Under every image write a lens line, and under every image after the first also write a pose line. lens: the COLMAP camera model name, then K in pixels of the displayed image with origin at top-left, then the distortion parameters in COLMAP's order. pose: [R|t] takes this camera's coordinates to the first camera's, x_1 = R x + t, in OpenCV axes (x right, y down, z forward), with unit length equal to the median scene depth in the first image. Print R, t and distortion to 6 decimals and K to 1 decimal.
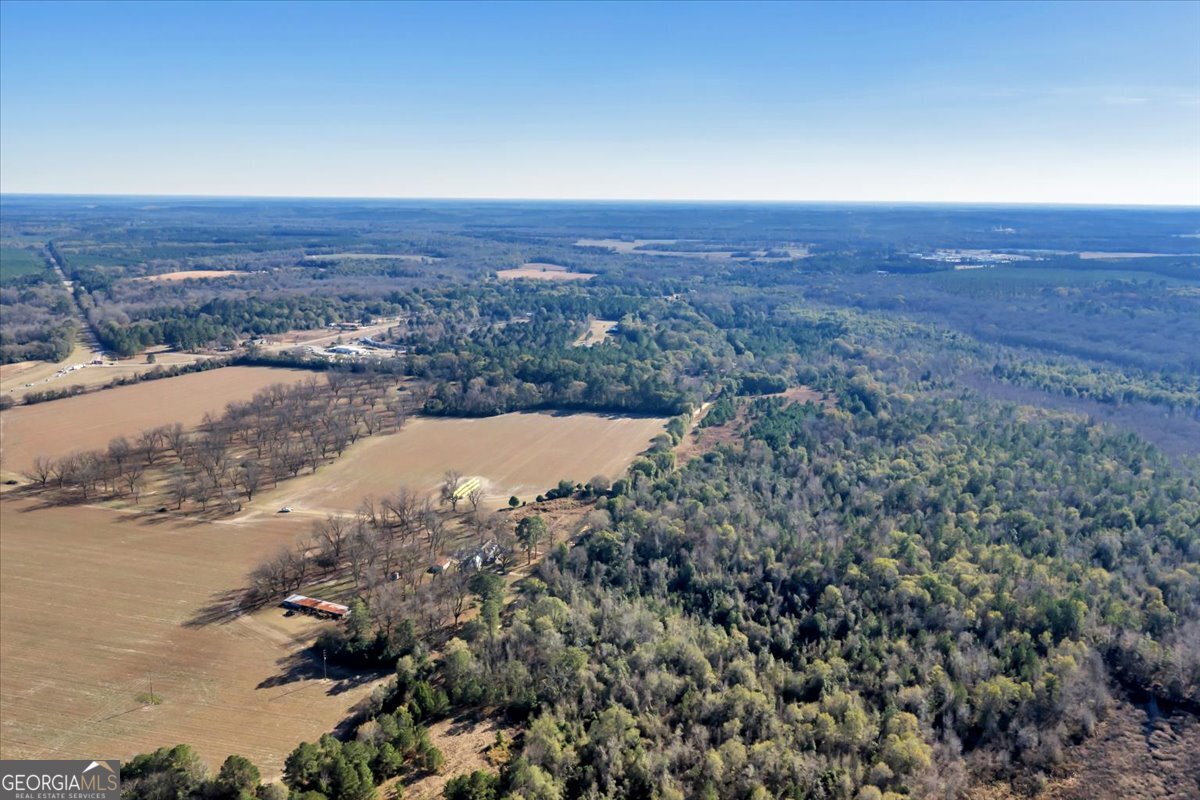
lens RADIAL K [[991.1, 0, 602.8], [0, 991.1, 399.1], [0, 0, 1]] dist [0.024266, -0.041843]
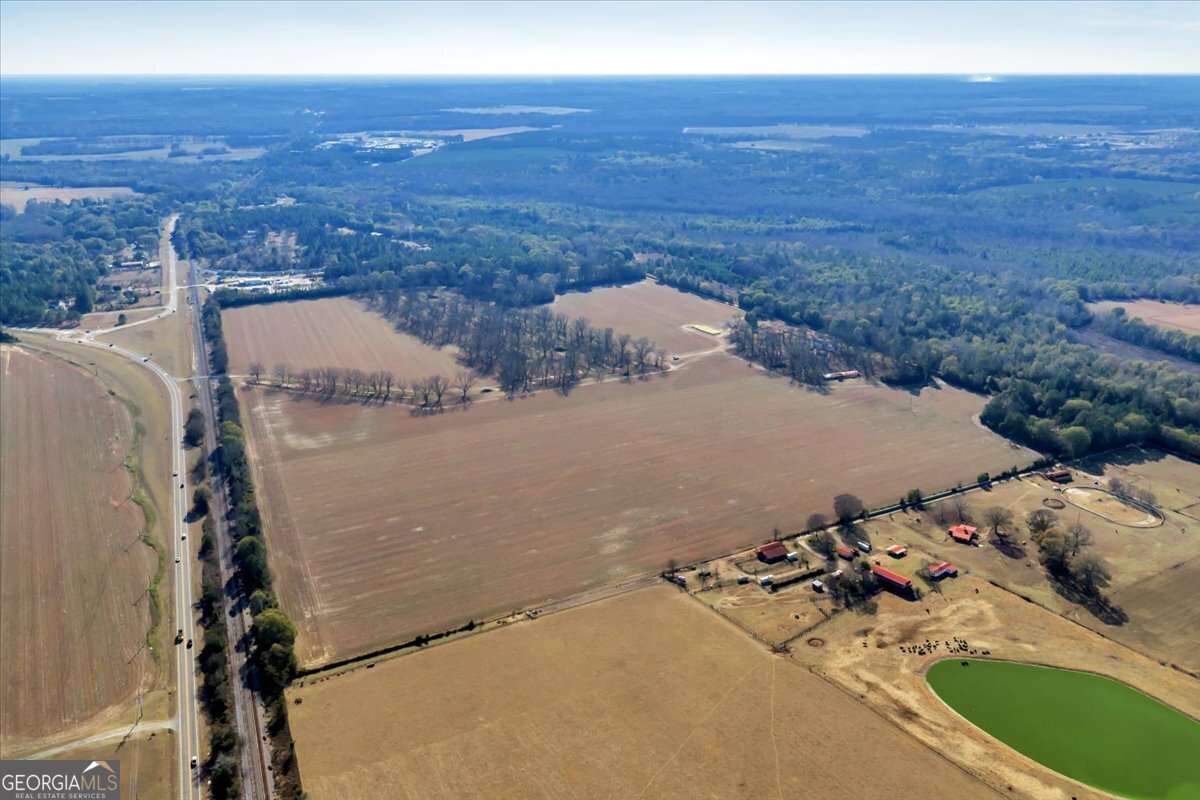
lens RADIAL K [[991.1, 0, 602.8], [0, 991.1, 399.1], [0, 0, 1]] dist [0.024266, -0.041843]
pose [[0.703409, -0.238683, 0.669512, -2.049492], [0.154333, 0.970748, 0.183928, -0.183218], [-0.693828, -0.026048, 0.719670, -0.065311]]
